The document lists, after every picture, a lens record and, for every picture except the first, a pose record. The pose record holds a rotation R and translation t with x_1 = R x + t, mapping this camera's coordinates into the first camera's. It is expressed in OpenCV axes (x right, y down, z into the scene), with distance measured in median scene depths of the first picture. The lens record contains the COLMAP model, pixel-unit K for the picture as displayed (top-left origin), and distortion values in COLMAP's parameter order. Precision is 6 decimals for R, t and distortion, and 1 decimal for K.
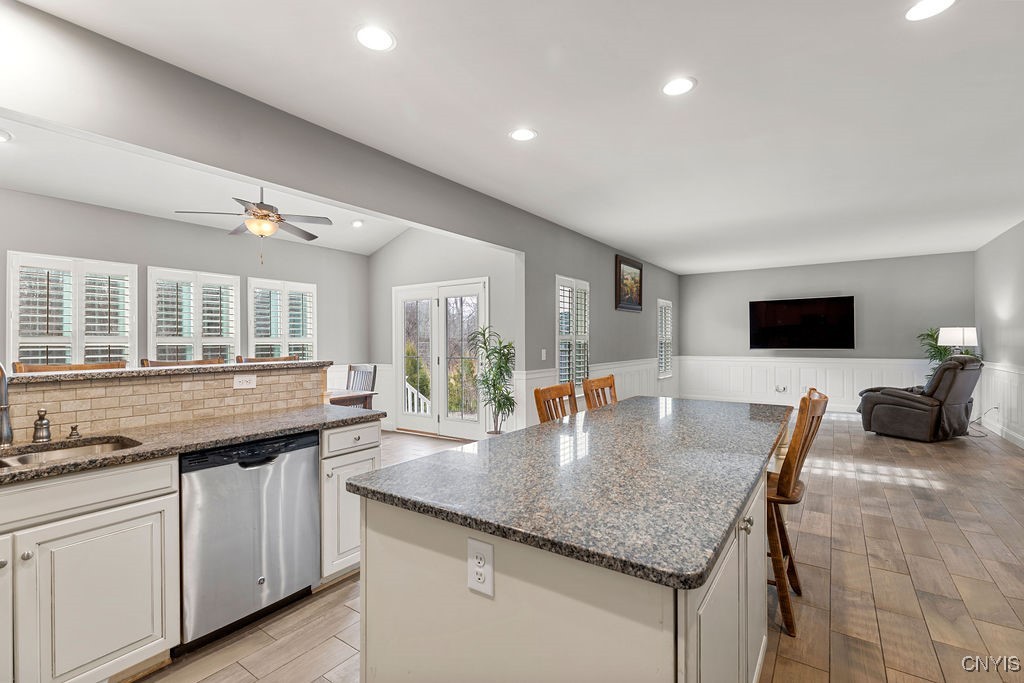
lens RADIAL K [[459.6, 0, 513.9], [0, 459.6, 341.6], [0, 0, 1]] dist [0.007065, -0.001390]
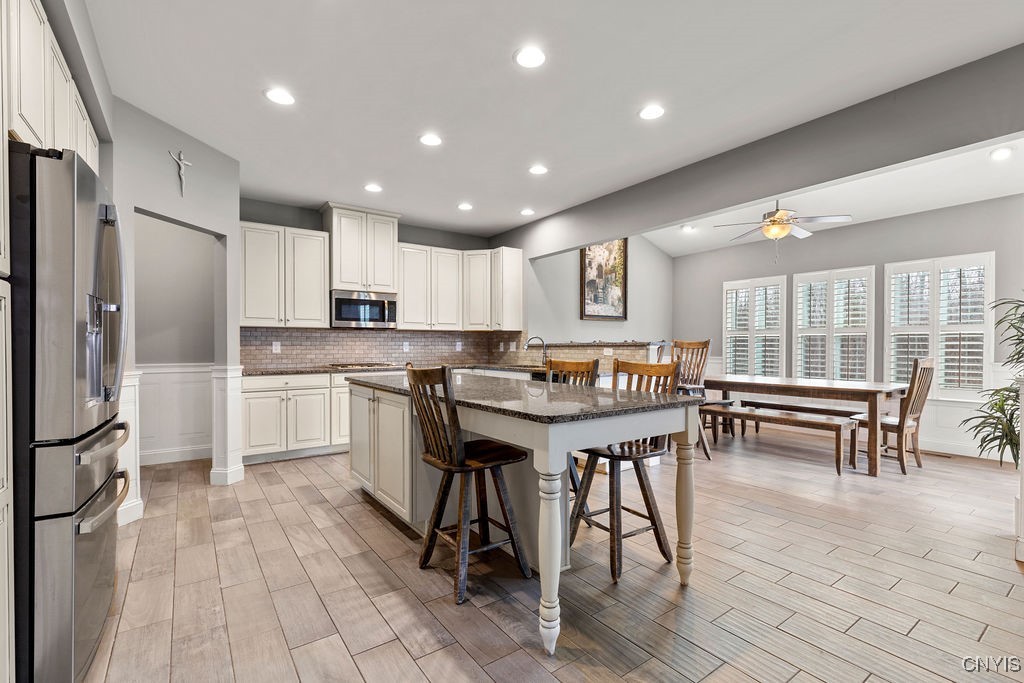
lens RADIAL K [[459.6, 0, 511.1], [0, 459.6, 351.7], [0, 0, 1]] dist [0.007065, -0.001390]
pose [[-0.337985, 0.017288, -0.940993, 0.658412], [0.000243, 0.999833, 0.018281, 0.027713], [0.941152, 0.005950, -0.337932, 0.654262]]
